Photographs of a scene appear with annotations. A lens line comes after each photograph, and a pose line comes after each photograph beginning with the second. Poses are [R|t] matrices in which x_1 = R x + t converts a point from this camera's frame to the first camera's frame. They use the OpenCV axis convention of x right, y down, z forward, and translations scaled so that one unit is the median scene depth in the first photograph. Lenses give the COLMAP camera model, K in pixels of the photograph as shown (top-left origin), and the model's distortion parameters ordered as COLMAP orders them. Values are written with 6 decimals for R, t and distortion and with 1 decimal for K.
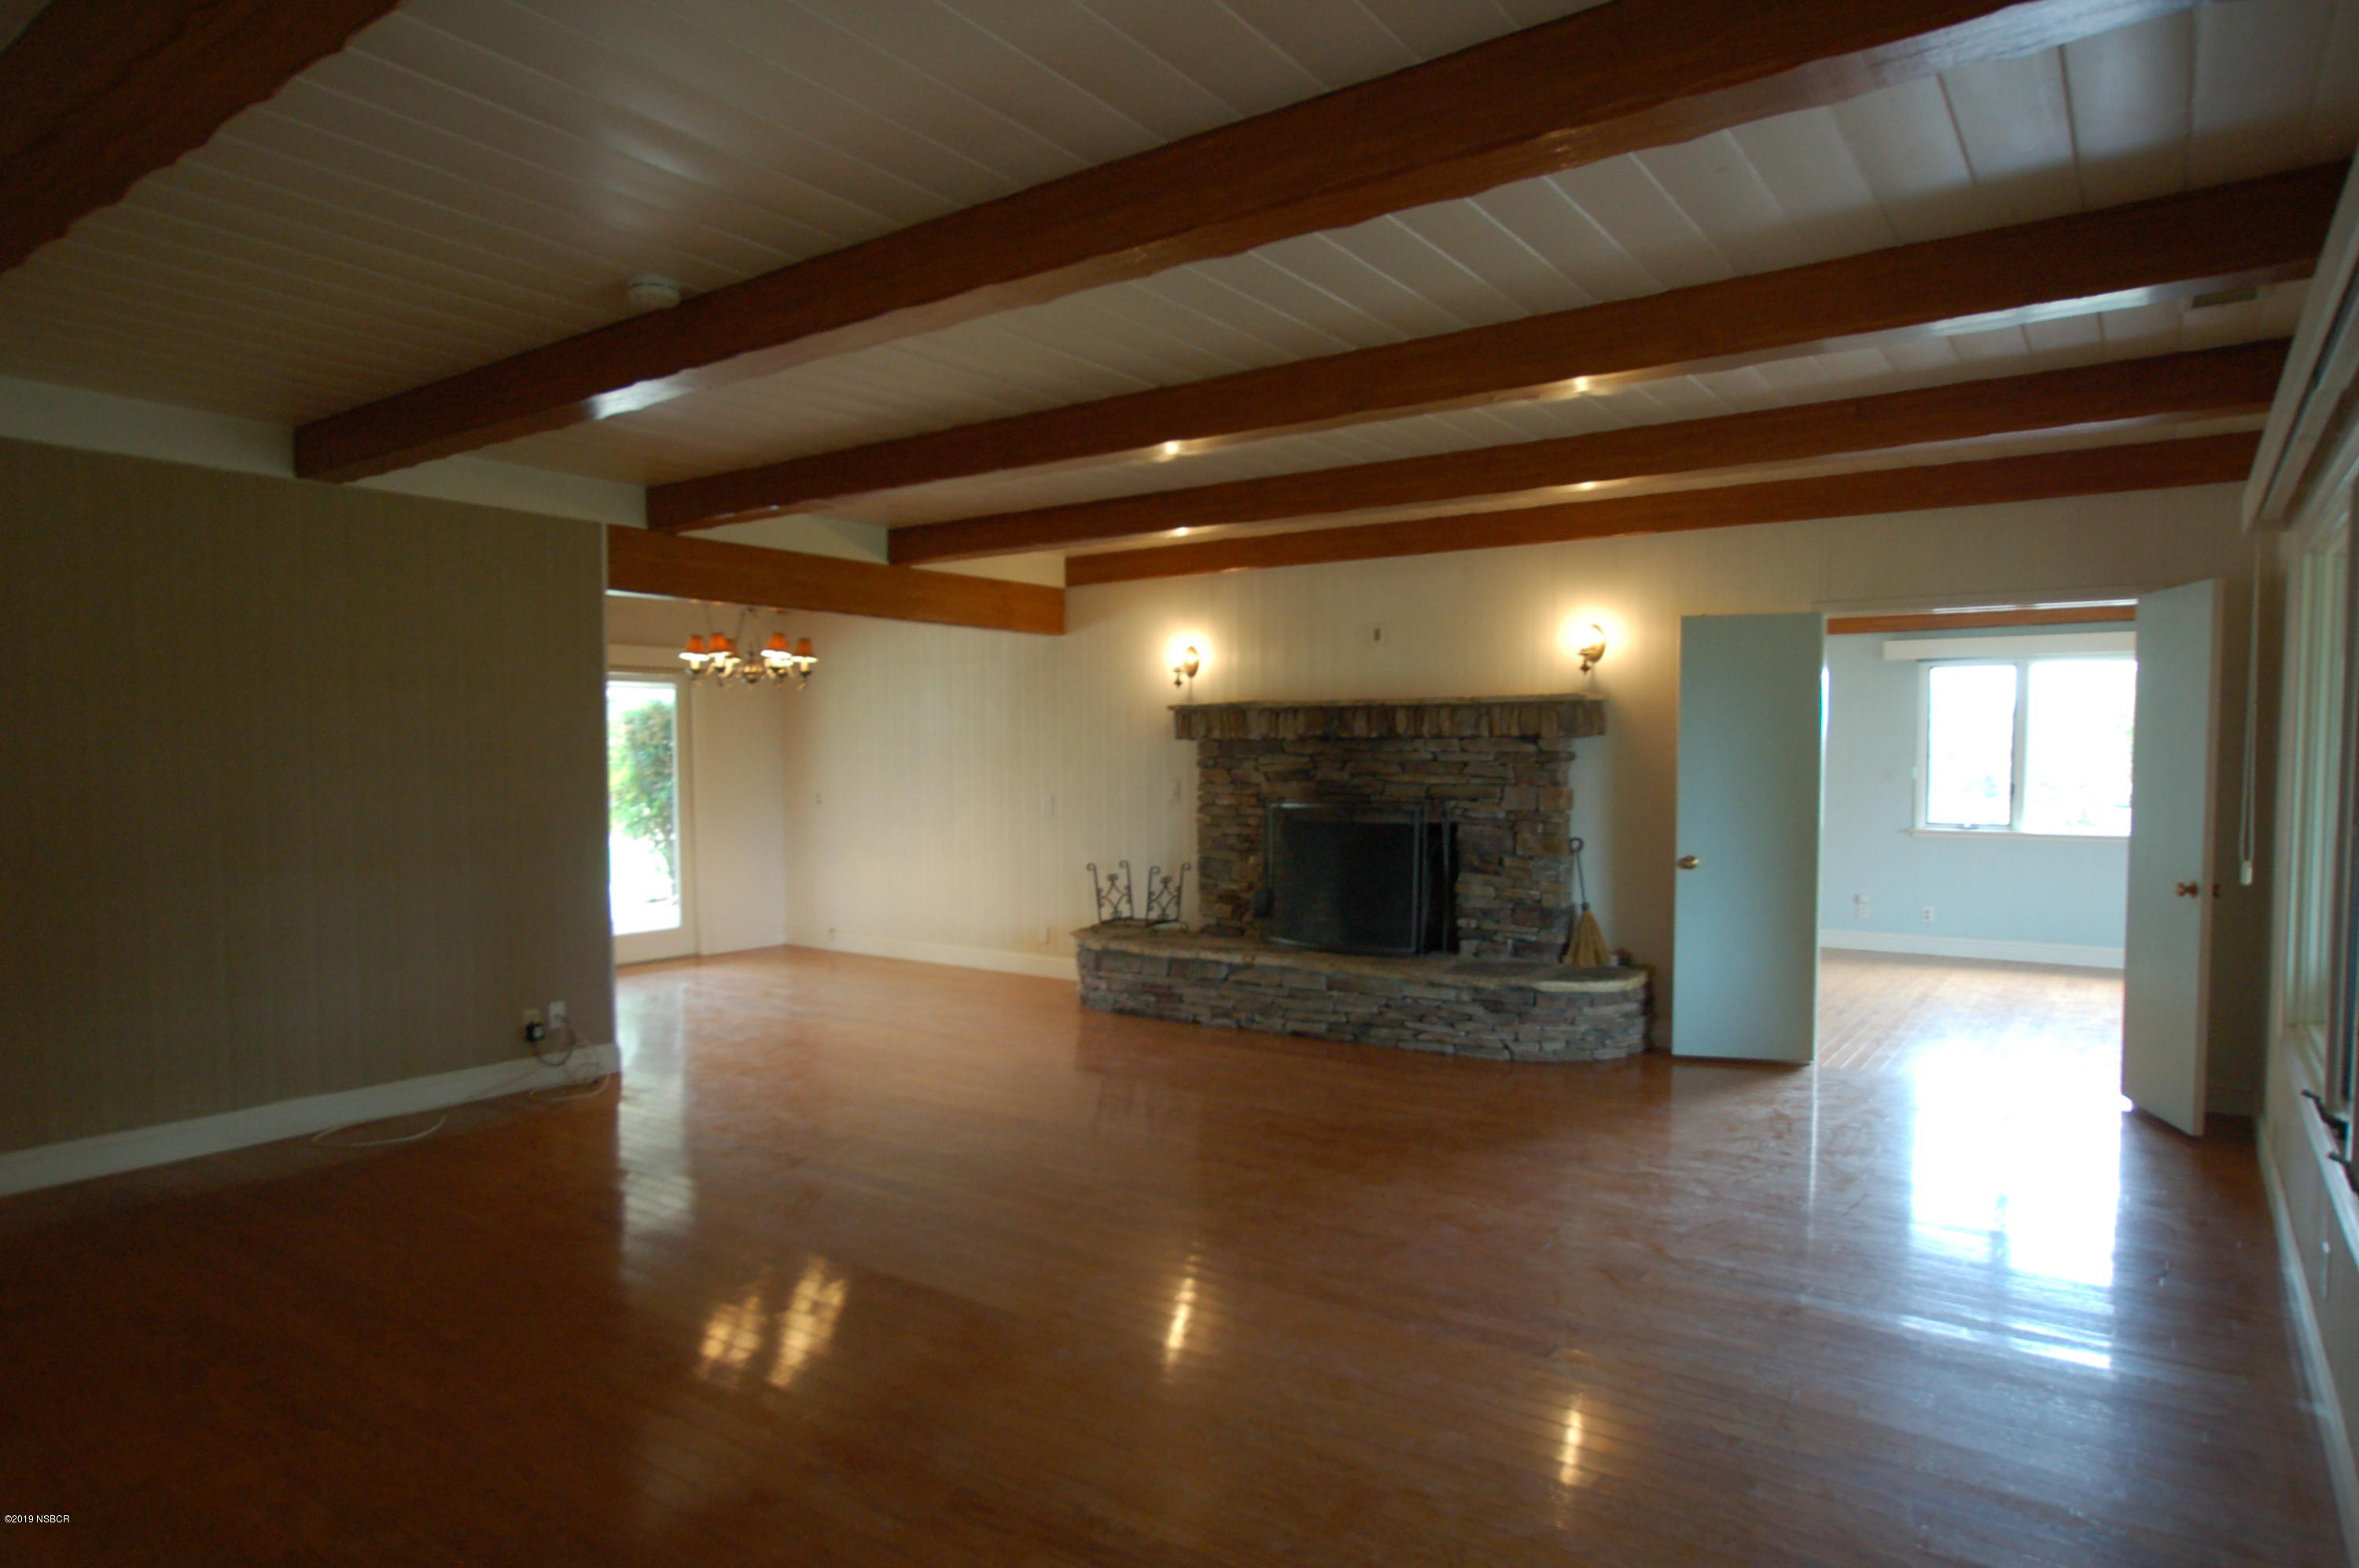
lens RADIAL K [[1395.6, 0, 1170.5], [0, 1395.6, 794.4], [0, 0, 1]] dist [-0.042488, 0.006357]
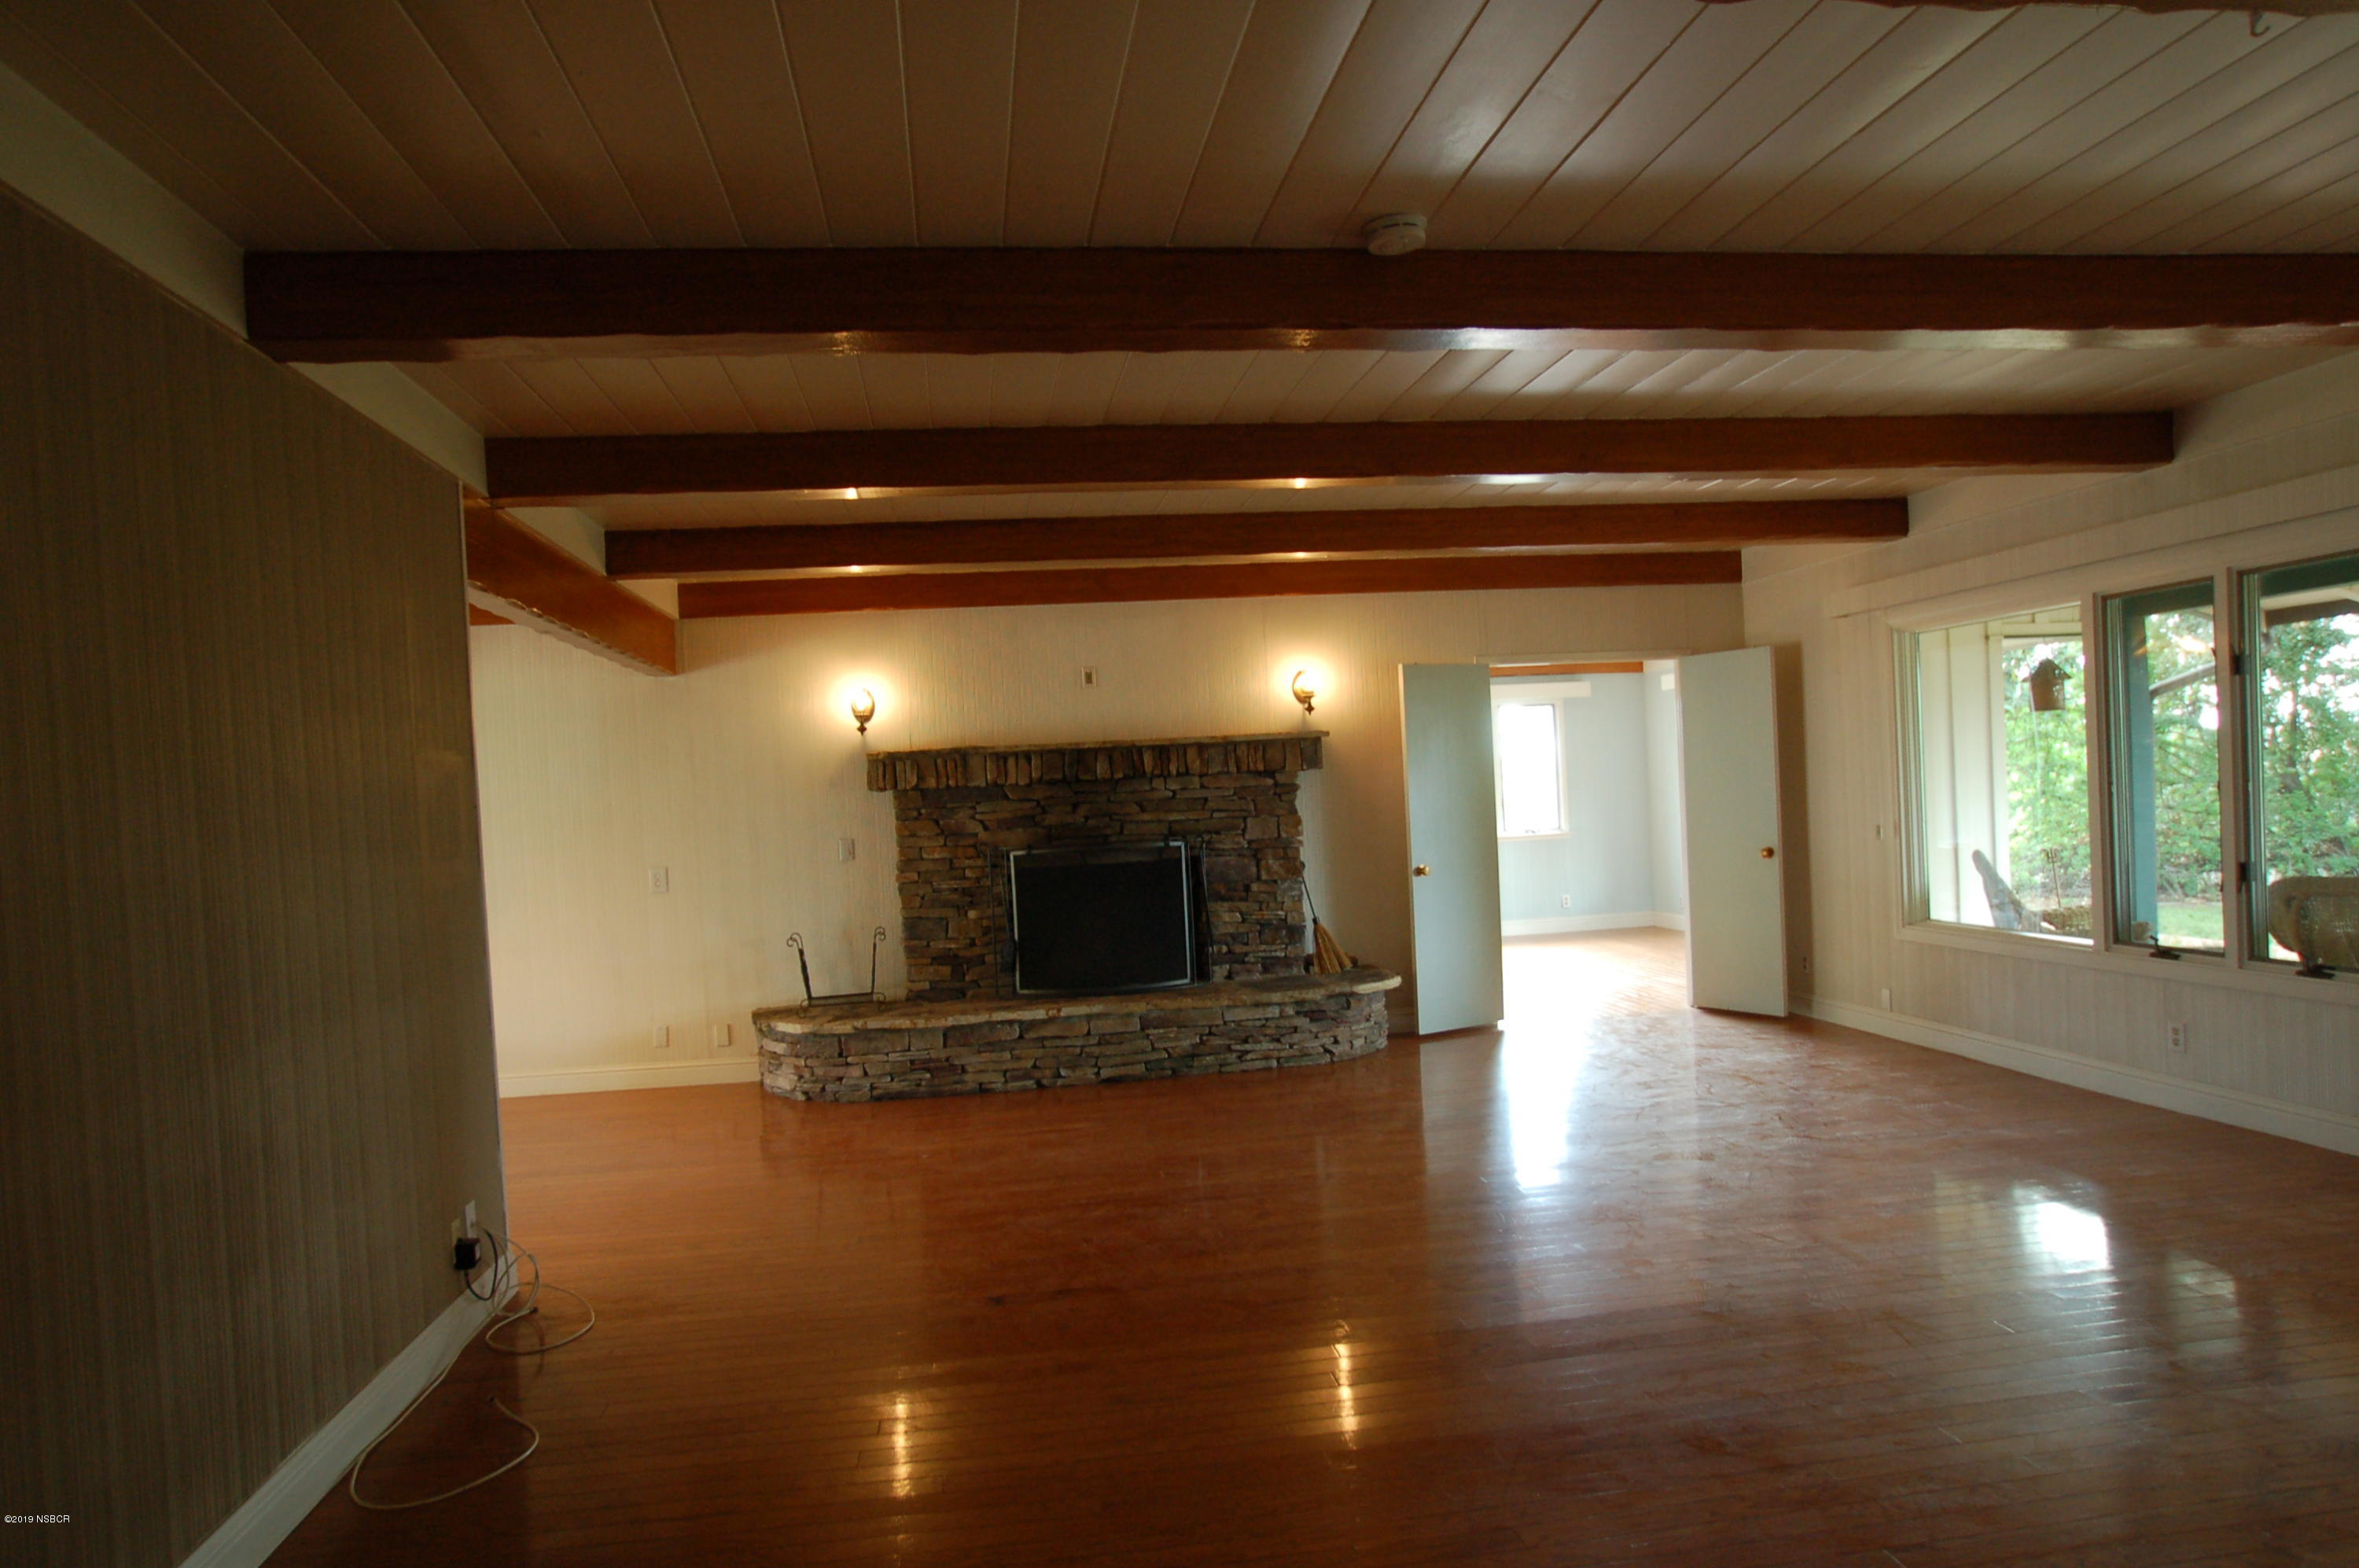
lens RADIAL K [[1395.6, 0, 1119.7], [0, 1395.6, 800.1], [0, 0, 1]] dist [-0.042488, 0.006357]
pose [[0.739991, -0.035838, 0.671662, -0.543003], [0.070227, 0.997238, -0.024162, -0.000449], [-0.668941, 0.065049, 0.740464, 0.251276]]
